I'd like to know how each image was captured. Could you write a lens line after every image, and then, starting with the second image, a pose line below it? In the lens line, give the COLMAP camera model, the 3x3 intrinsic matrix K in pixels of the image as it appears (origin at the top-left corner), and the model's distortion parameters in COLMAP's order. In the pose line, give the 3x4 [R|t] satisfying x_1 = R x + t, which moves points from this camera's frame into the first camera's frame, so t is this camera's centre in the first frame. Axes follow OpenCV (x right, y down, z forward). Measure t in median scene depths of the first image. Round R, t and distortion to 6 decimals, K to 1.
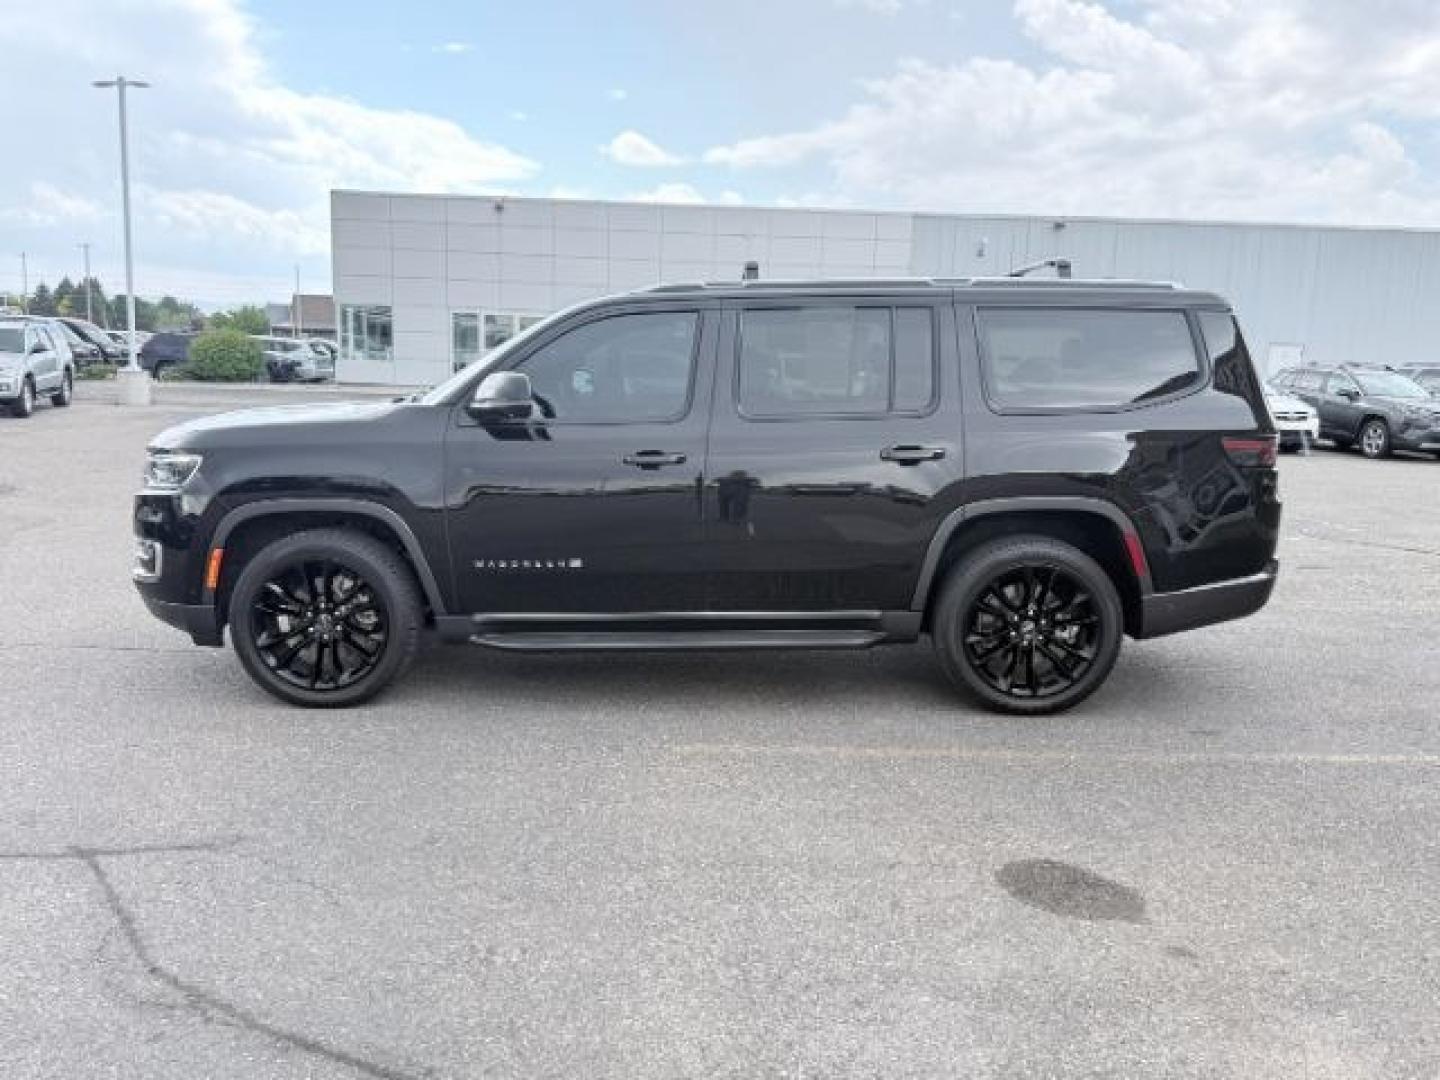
lens RADIAL K [[1210.9, 0, 720.0], [0, 1210.9, 532.4], [0, 0, 1]] dist [0.020170, -0.042466]
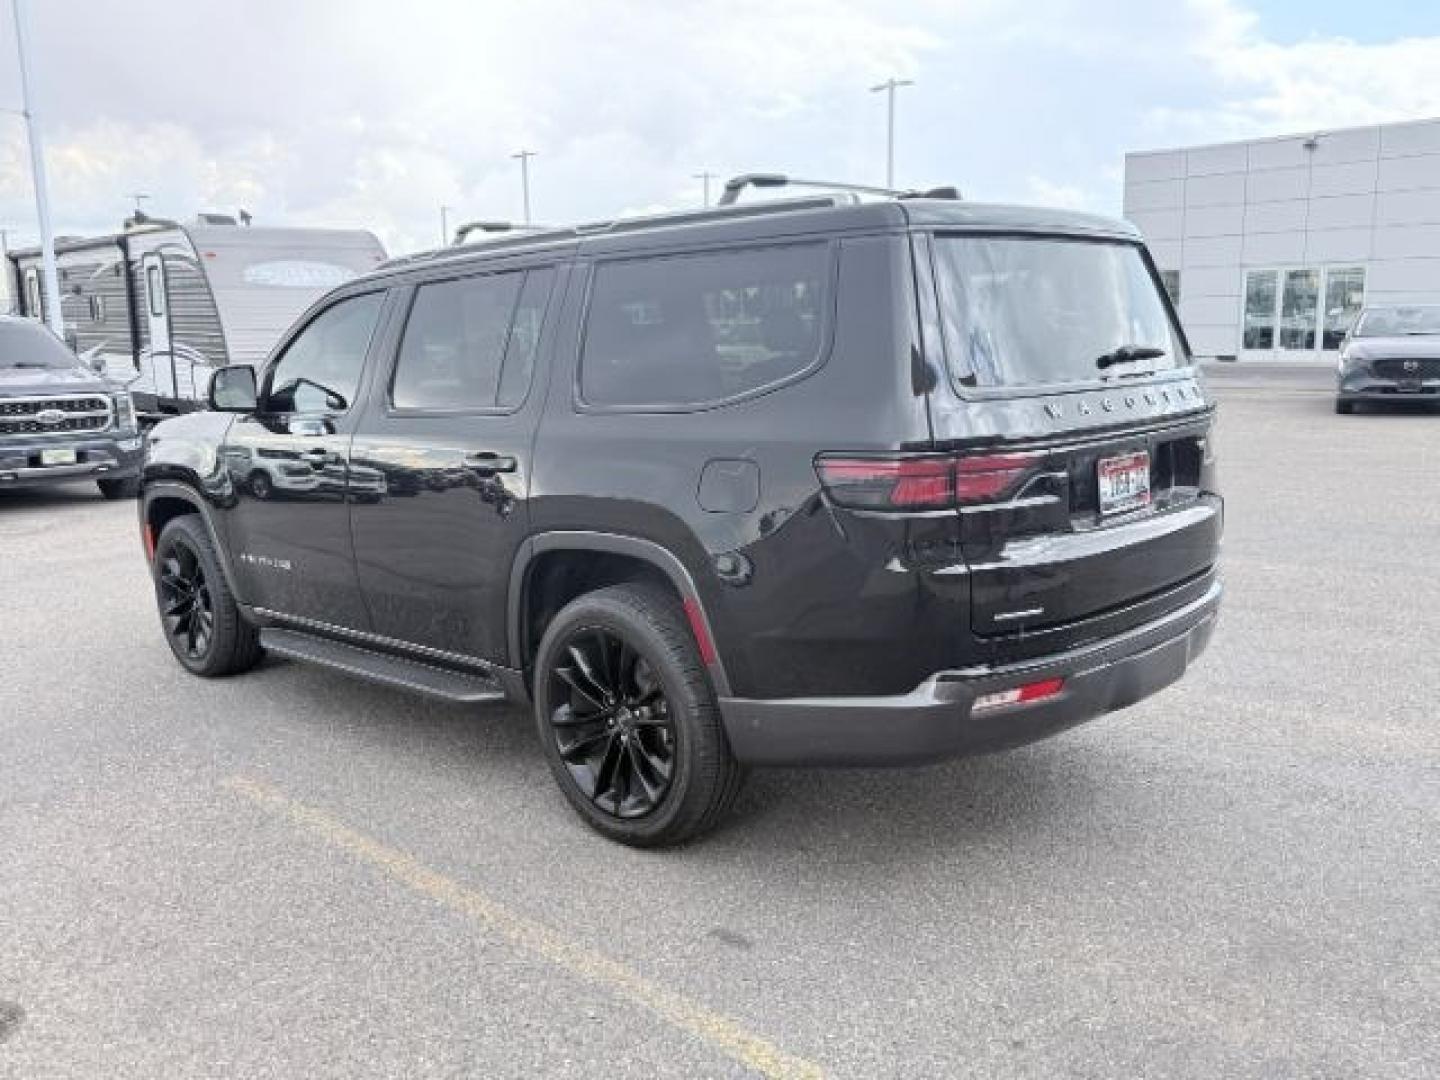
lens RADIAL K [[1210.9, 0, 716.1], [0, 1210.9, 535.2], [0, 0, 1]] dist [0.020170, -0.042466]
pose [[0.705327, 0.073782, -0.705032, 0.162883], [-0.056367, 0.997257, 0.047973, -0.012911], [0.706638, 0.005904, 0.707551, 0.114738]]
